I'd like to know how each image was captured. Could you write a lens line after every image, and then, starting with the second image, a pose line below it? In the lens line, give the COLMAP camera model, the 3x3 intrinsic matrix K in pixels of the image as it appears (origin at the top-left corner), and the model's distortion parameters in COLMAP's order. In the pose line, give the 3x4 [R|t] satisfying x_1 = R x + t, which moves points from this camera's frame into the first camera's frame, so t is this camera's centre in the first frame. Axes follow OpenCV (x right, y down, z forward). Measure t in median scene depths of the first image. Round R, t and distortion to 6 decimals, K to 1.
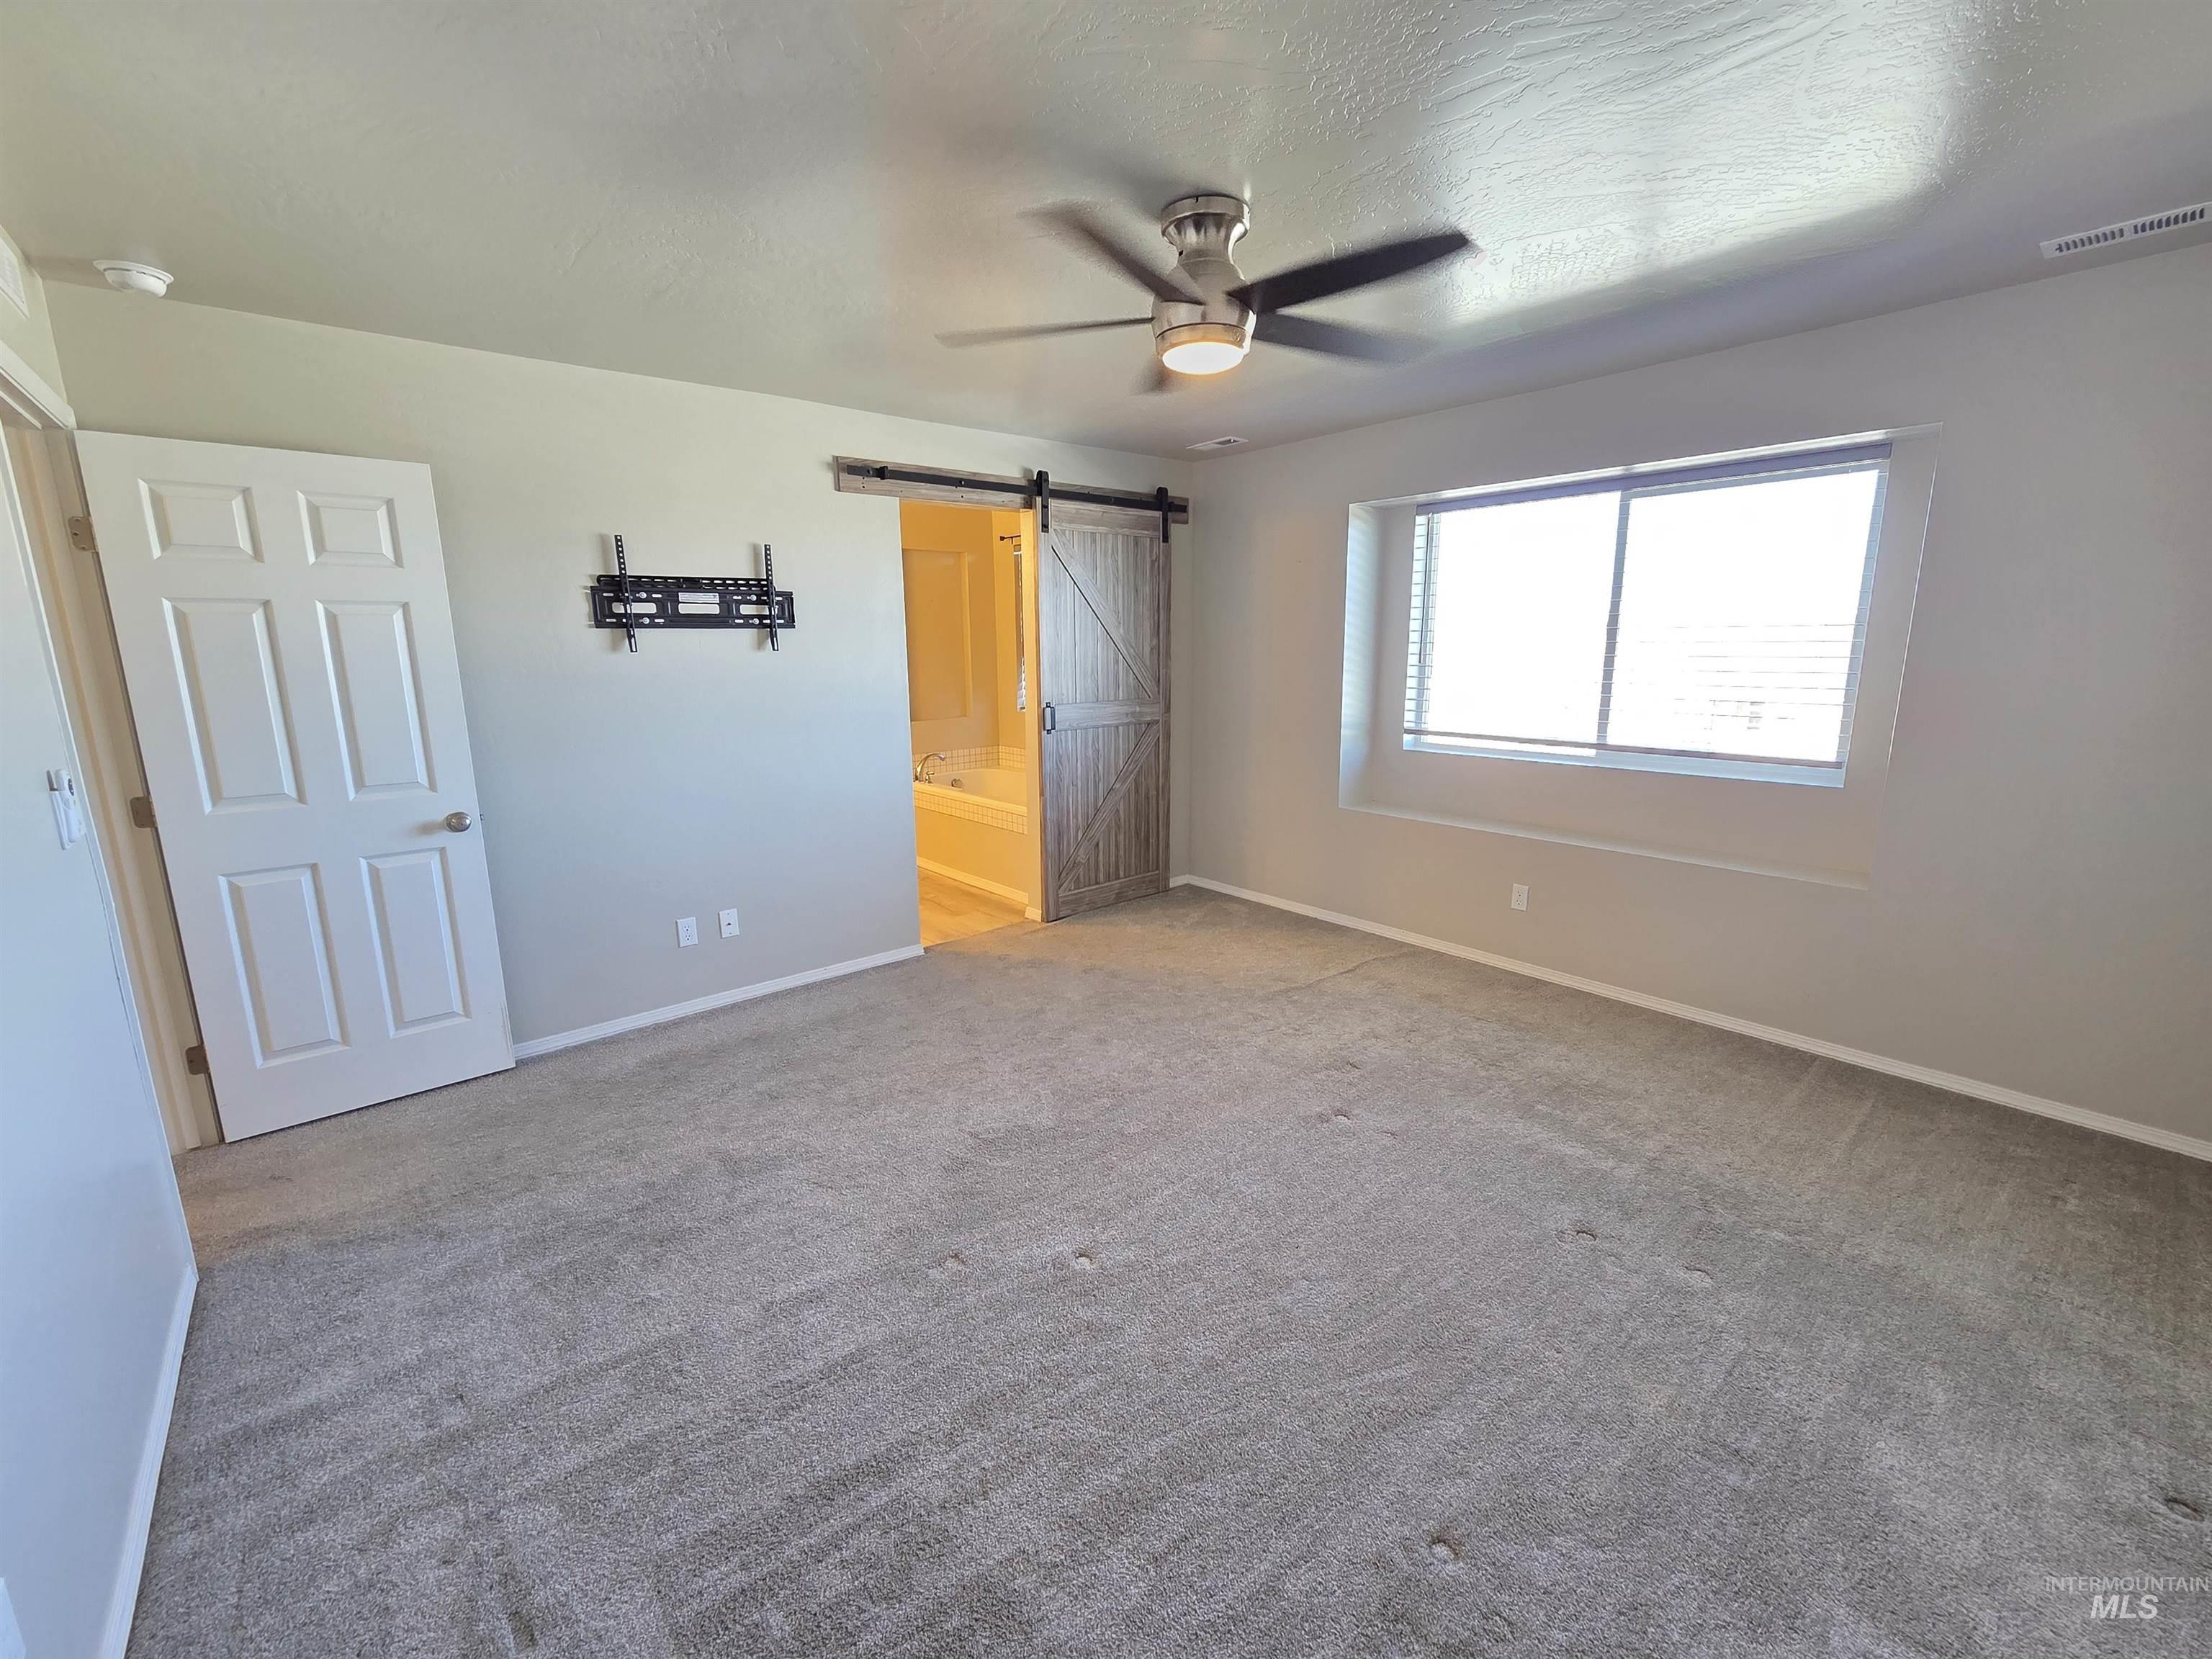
lens RADIAL K [[910.9, 0, 1112.7], [0, 910.9, 833.4], [0, 0, 1]] dist [0.002137, 0.002425]
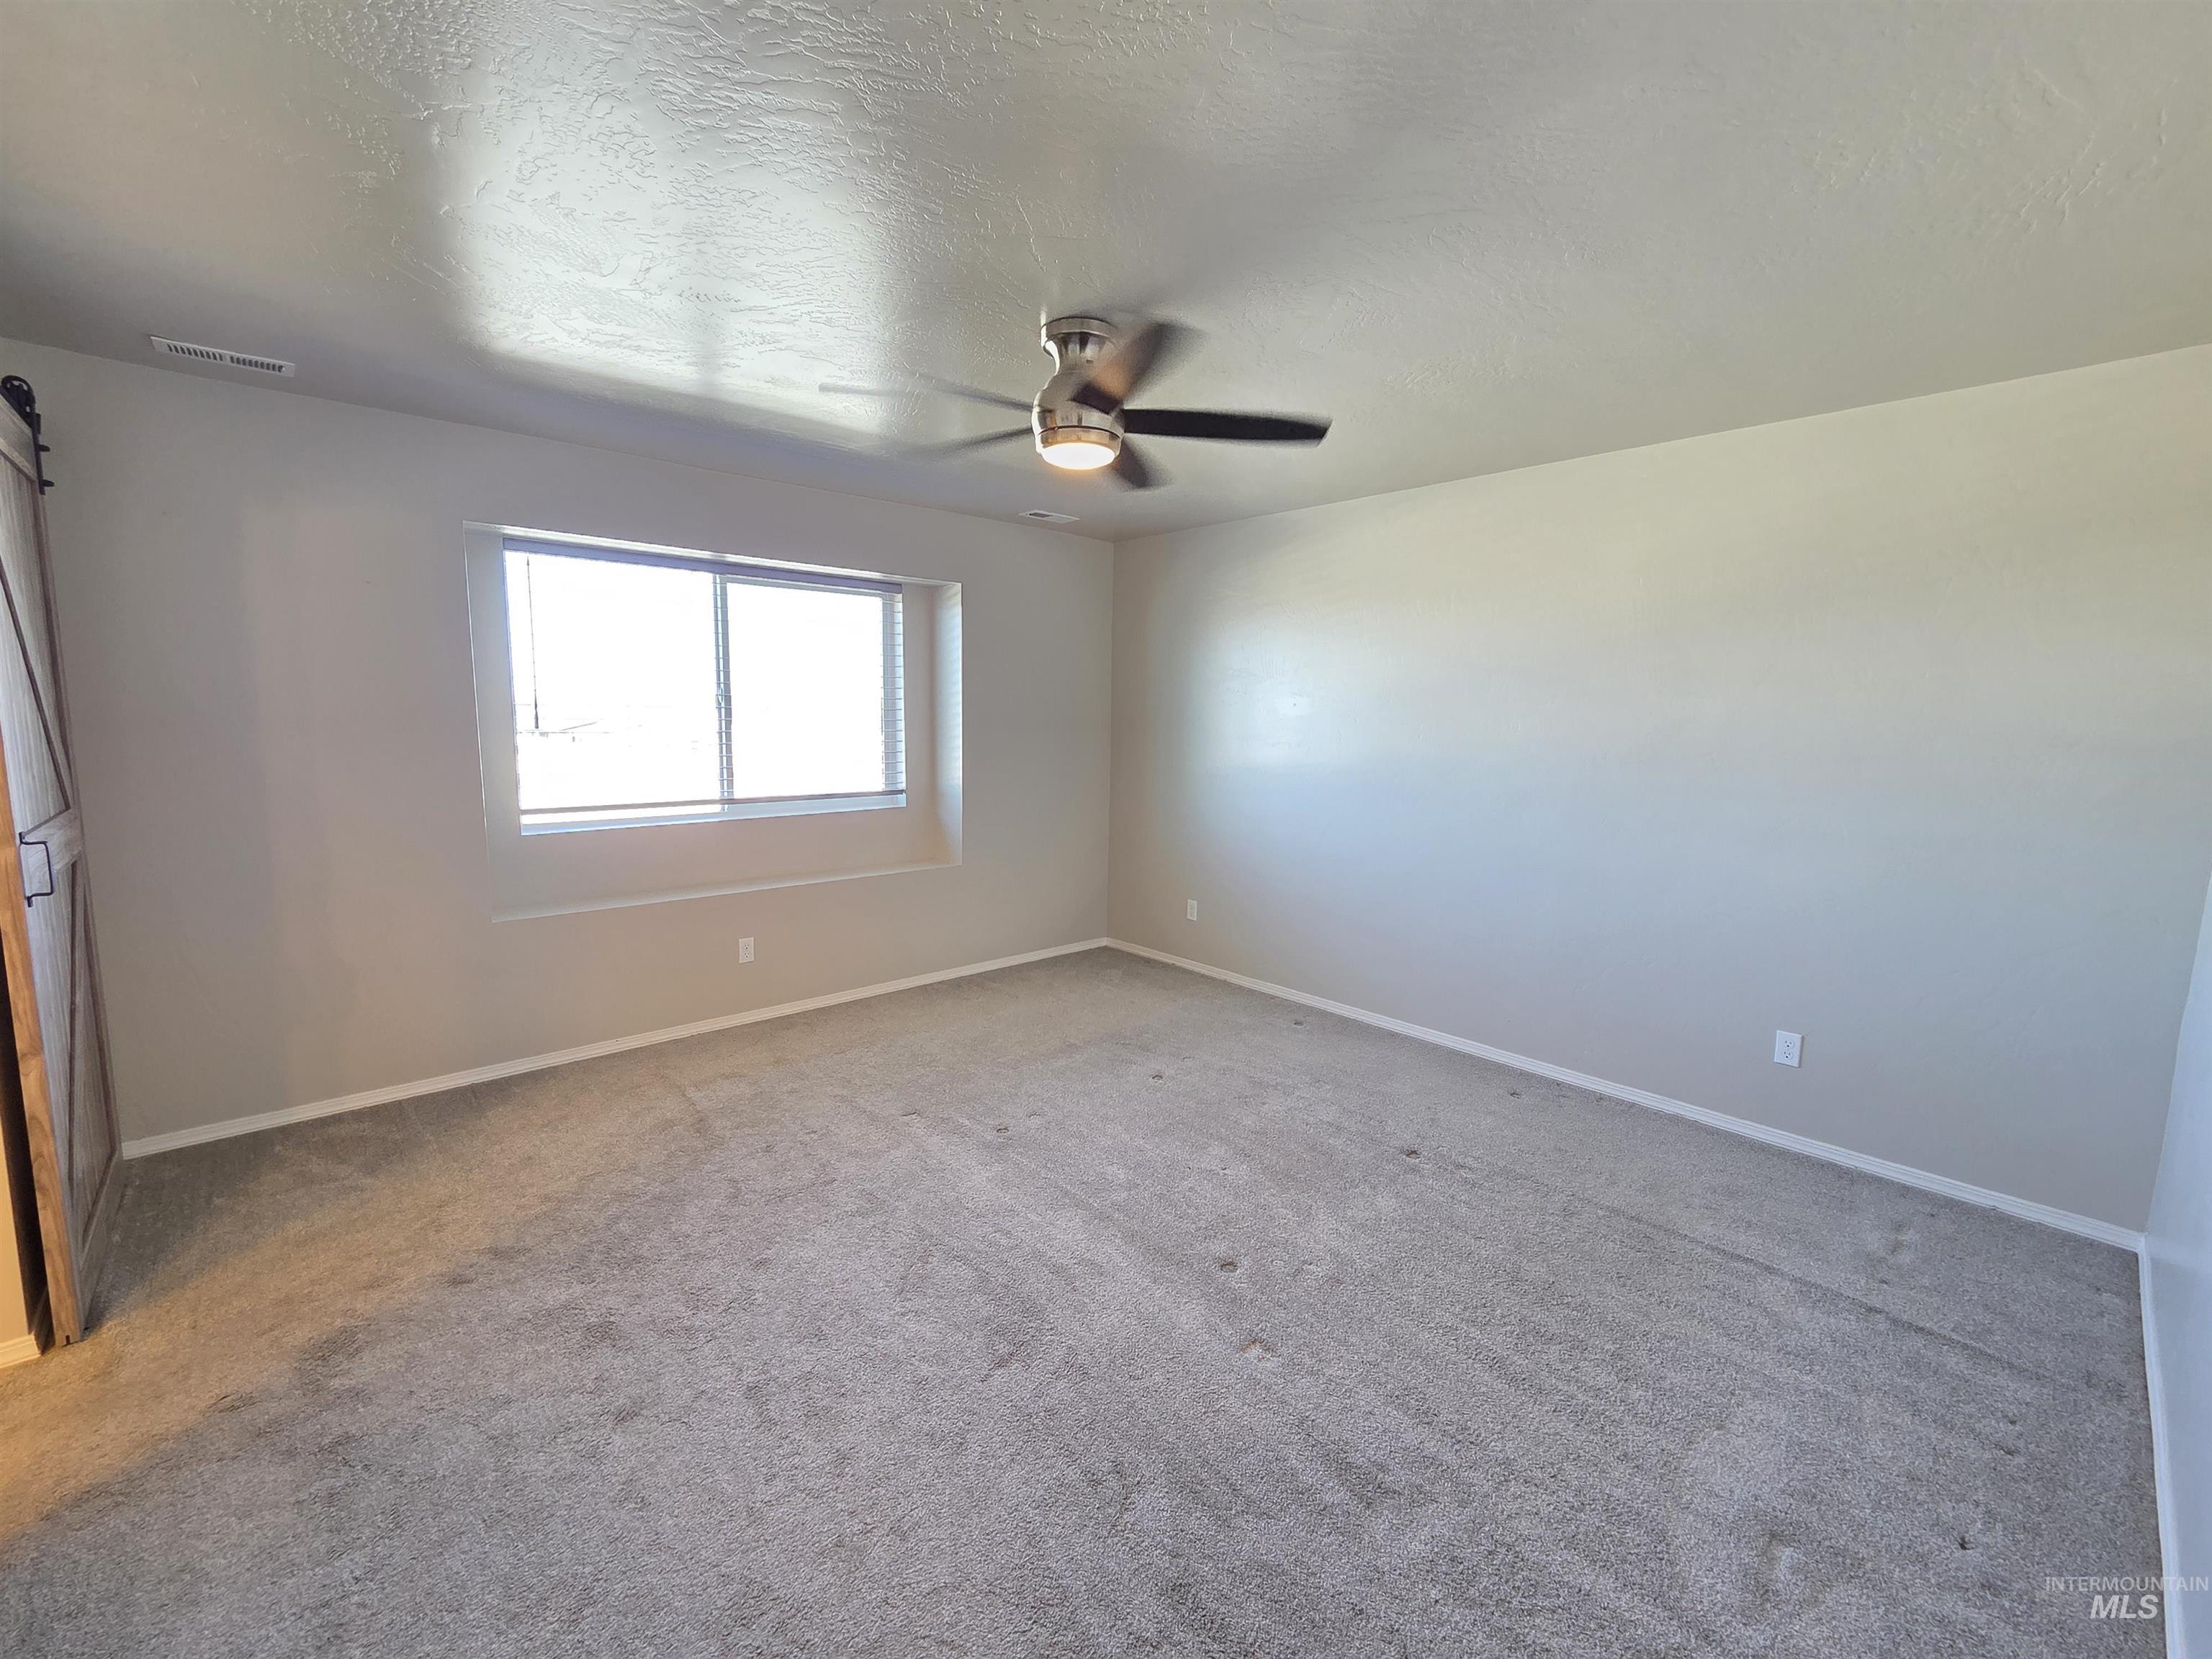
lens RADIAL K [[910.9, 0, 1110.3], [0, 910.9, 816.5], [0, 0, 1]] dist [0.002137, 0.002425]
pose [[-0.024312, -0.109876, 0.993648, -0.576632], [0.194525, 0.974424, 0.112510, -0.114104], [-0.980596, 0.196025, -0.002317, 0.570490]]
